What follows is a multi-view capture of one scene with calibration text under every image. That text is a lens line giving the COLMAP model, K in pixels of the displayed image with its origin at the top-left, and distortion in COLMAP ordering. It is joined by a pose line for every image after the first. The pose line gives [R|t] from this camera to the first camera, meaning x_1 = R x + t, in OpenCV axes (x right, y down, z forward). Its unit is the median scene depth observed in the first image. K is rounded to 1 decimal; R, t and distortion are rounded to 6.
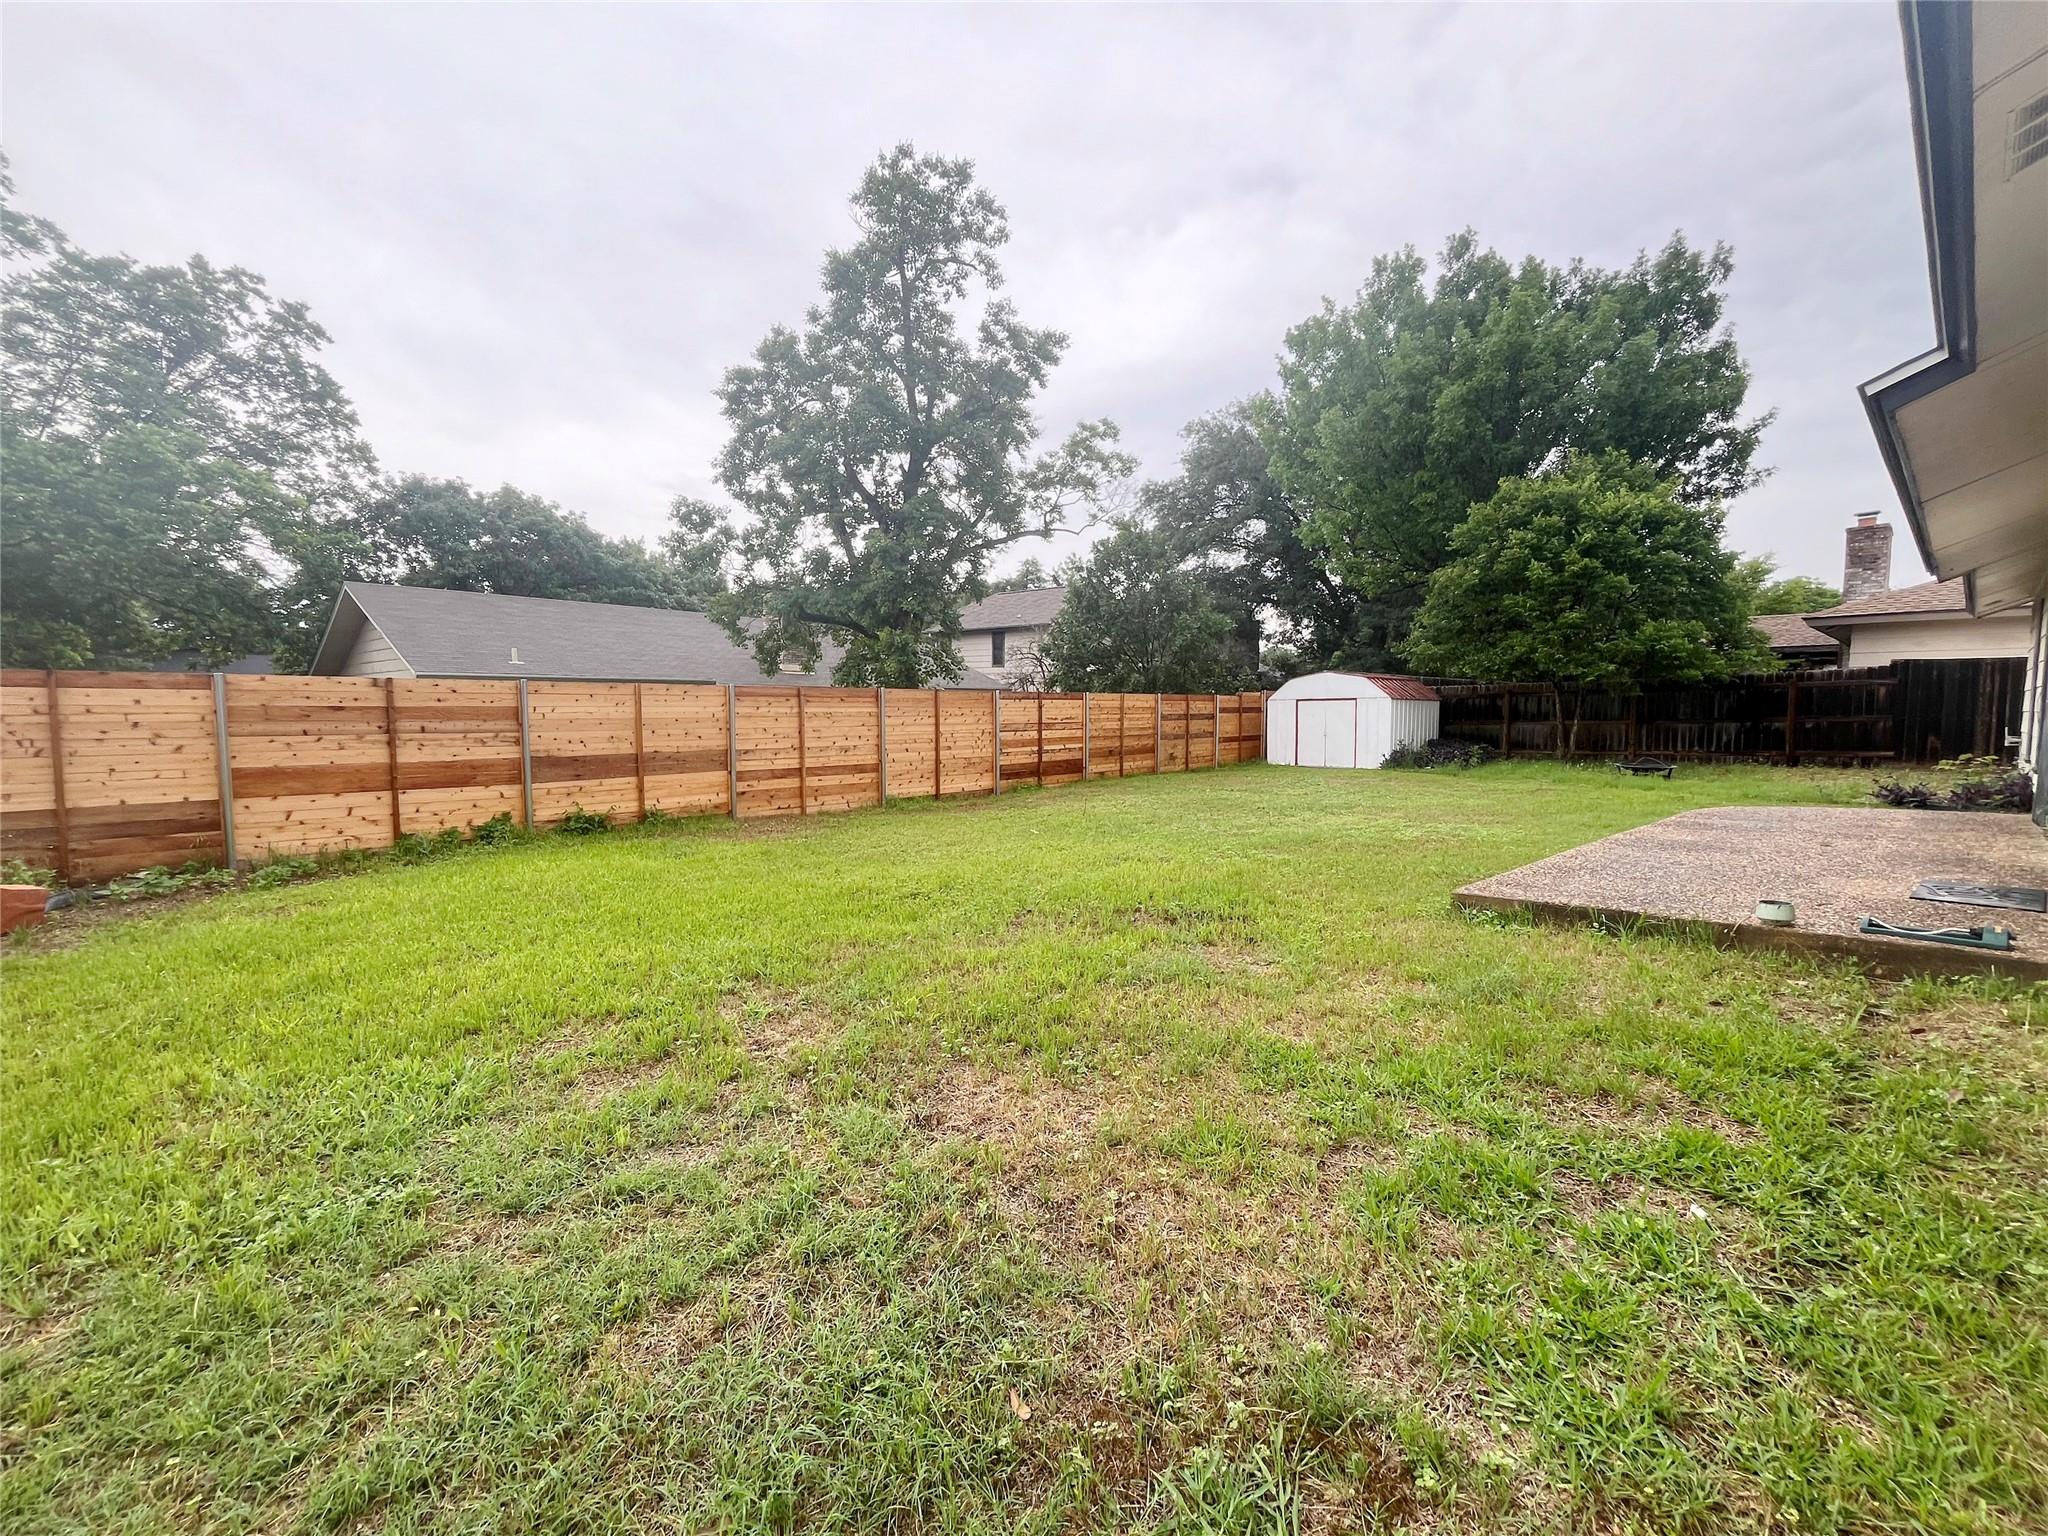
lens RADIAL K [[826.8, 0, 1019.5], [0, 826.8, 764.5], [0, 0, 1]] dist [-0.003469, 0.000398]
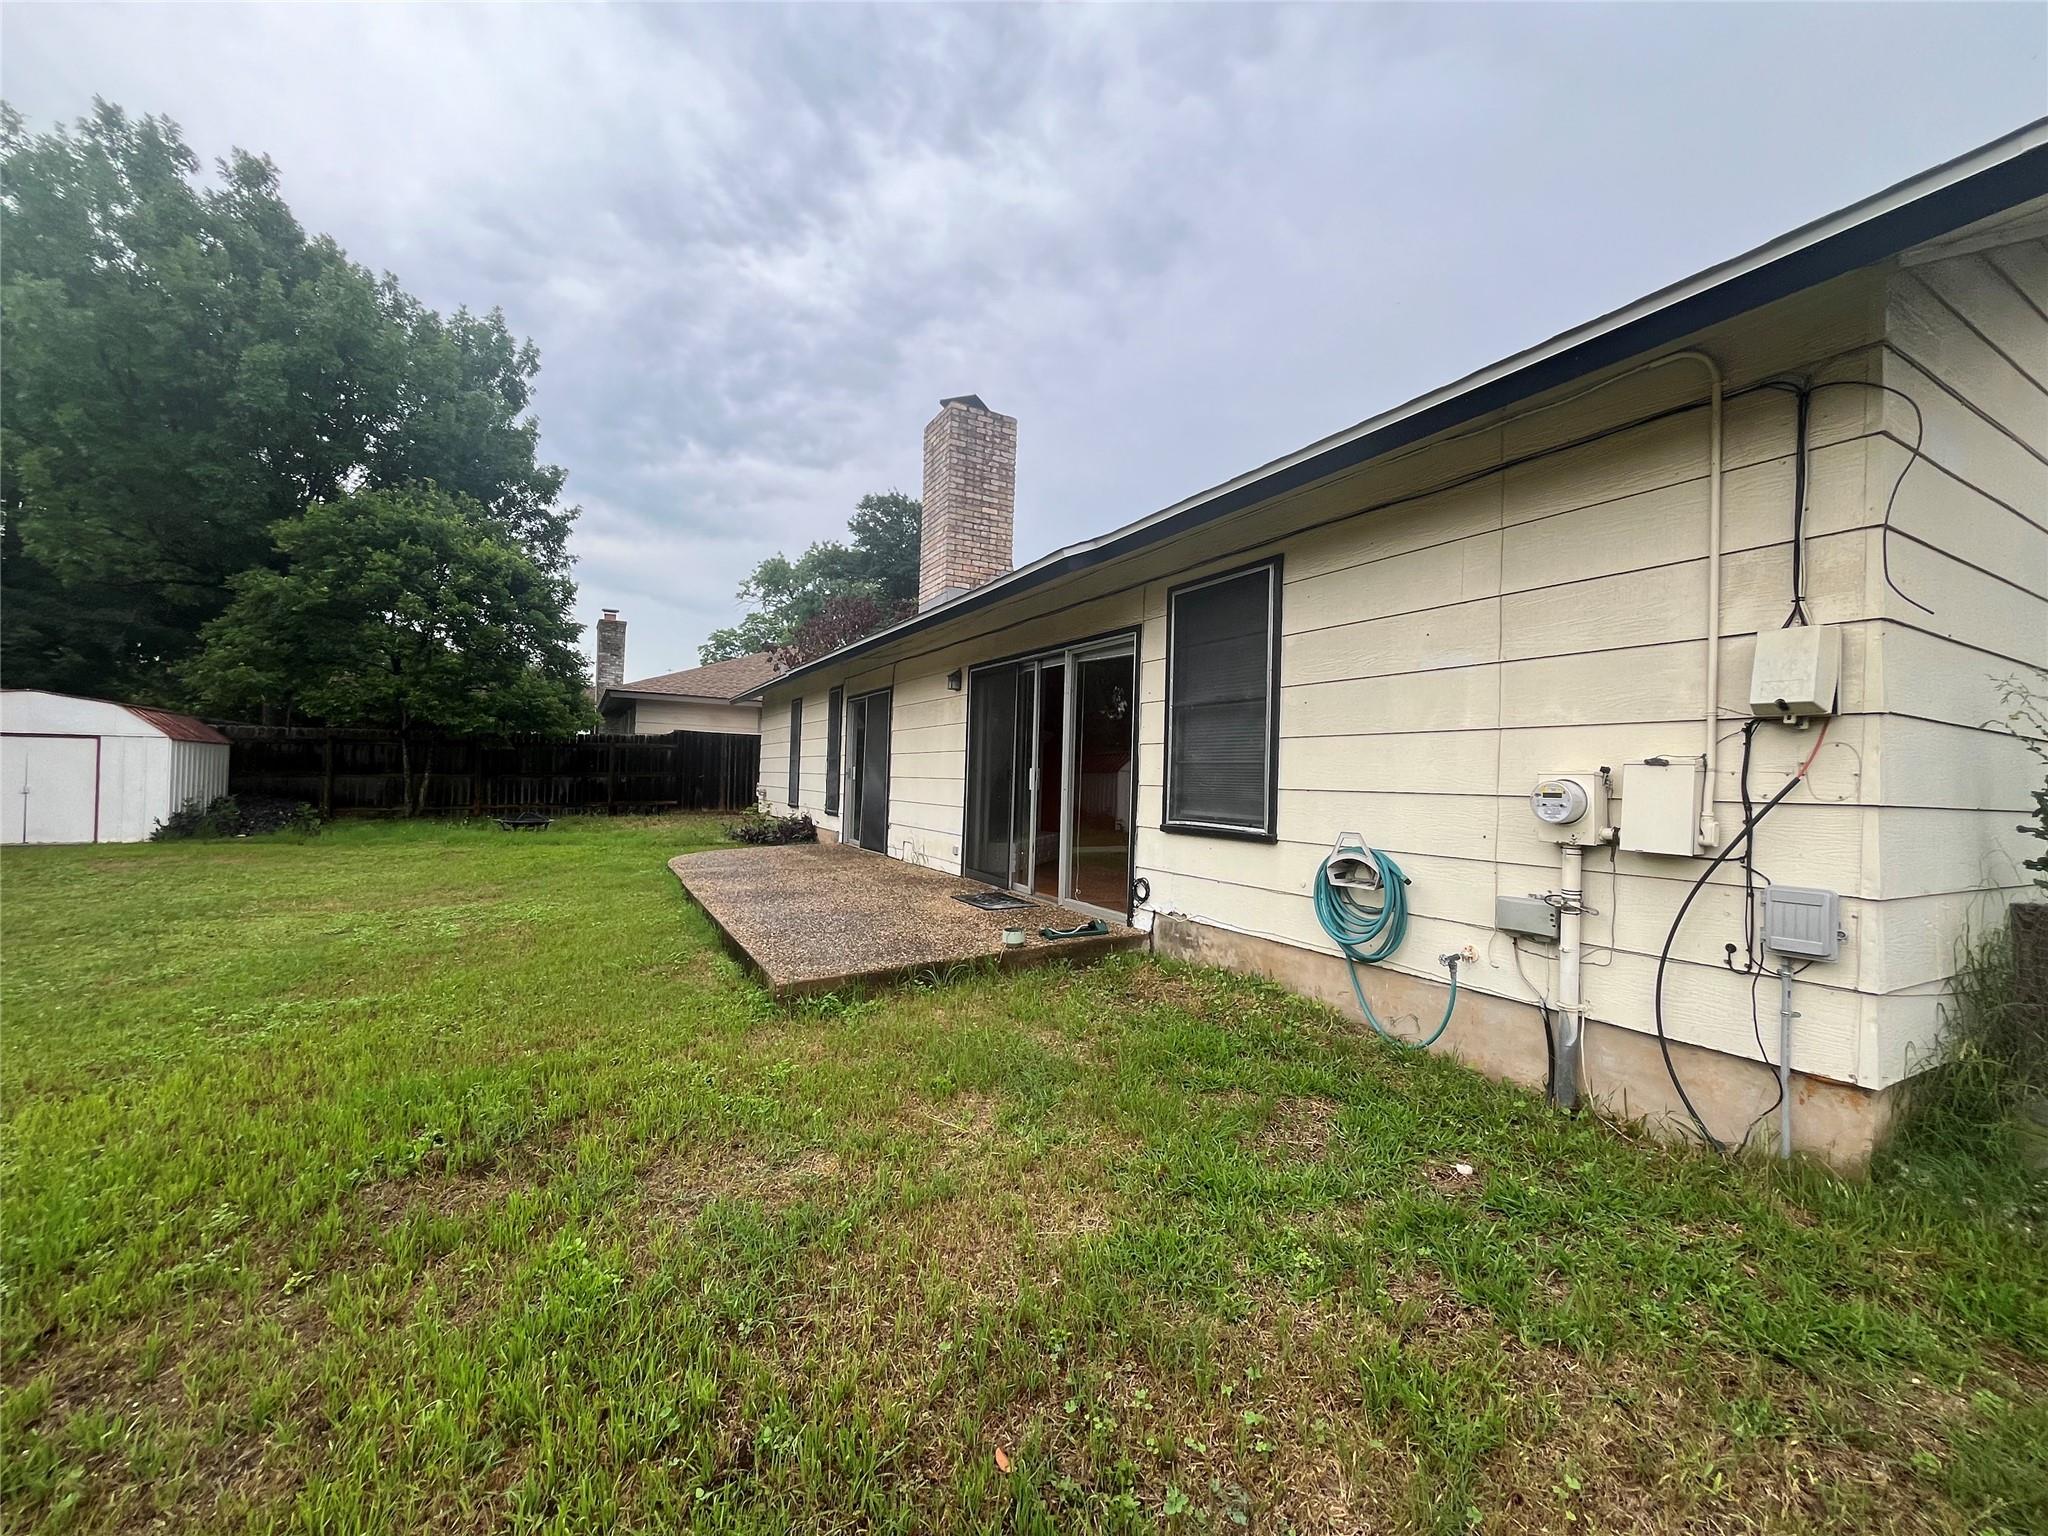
lens RADIAL K [[826.8, 0, 1019.5], [0, 826.8, 764.5], [0, 0, 1]] dist [-0.003469, 0.000398]
pose [[0.216649, 0.020530, 0.976034, -0.074156], [0.038434, 0.998824, -0.029541, -0.010974], [-0.975493, 0.043913, 0.215605, 0.159271]]
